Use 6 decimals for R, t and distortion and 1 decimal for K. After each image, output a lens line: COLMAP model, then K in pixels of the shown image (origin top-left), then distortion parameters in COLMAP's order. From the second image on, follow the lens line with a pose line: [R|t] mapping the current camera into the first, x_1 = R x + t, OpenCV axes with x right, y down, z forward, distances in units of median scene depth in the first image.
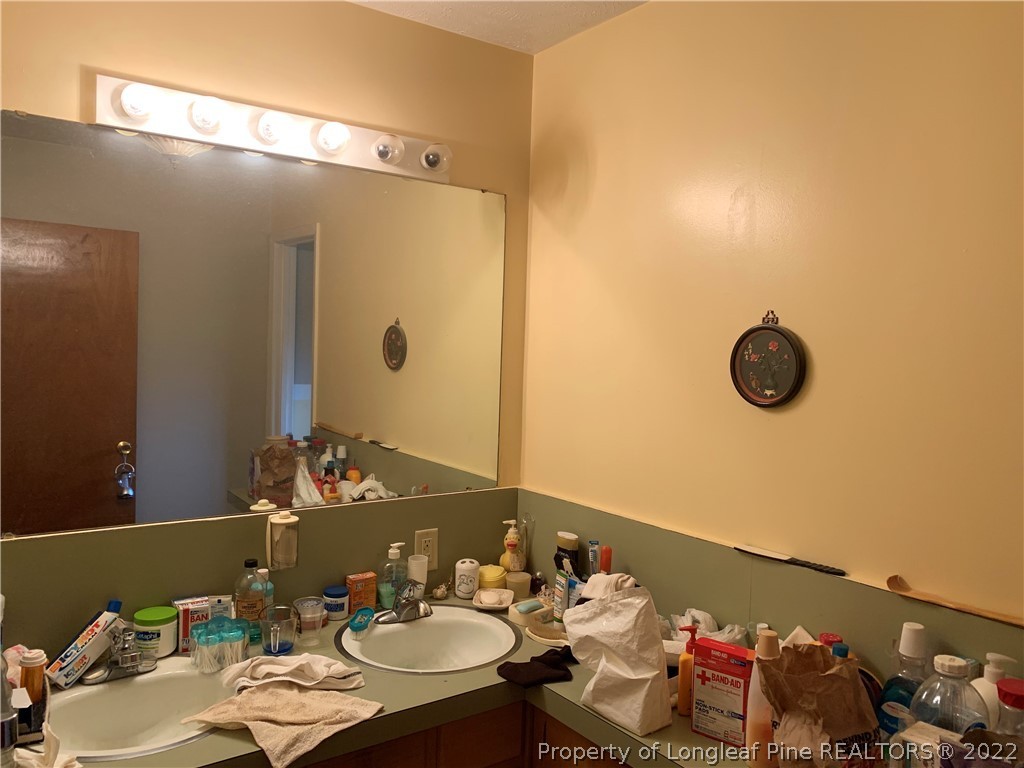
lens RADIAL K [[783.2, 0, 510.5], [0, 783.2, 368.8], [0, 0, 1]] dist [0.062096, -0.070182]
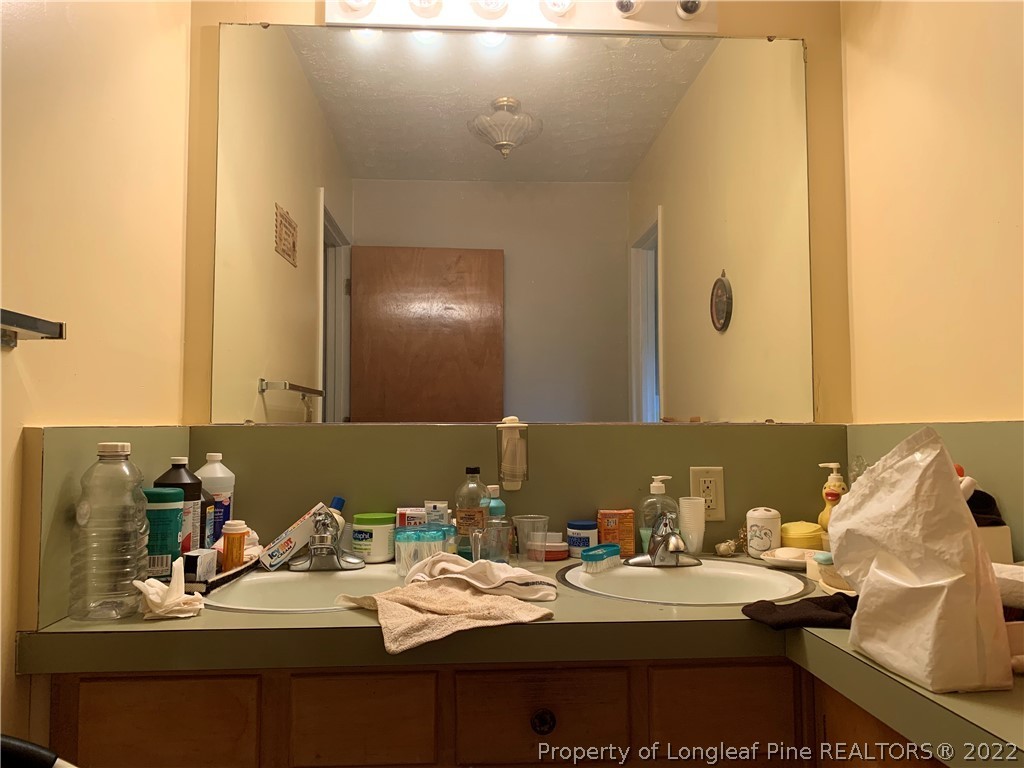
lens RADIAL K [[783.2, 0, 510.5], [0, 783.2, 368.8], [0, 0, 1]] dist [0.062096, -0.070182]
pose [[0.851436, -0.067815, -0.520055, 0.189611], [0.011455, 0.993773, -0.110834, 0.263295], [0.524333, 0.088411, 0.846911, 0.317726]]
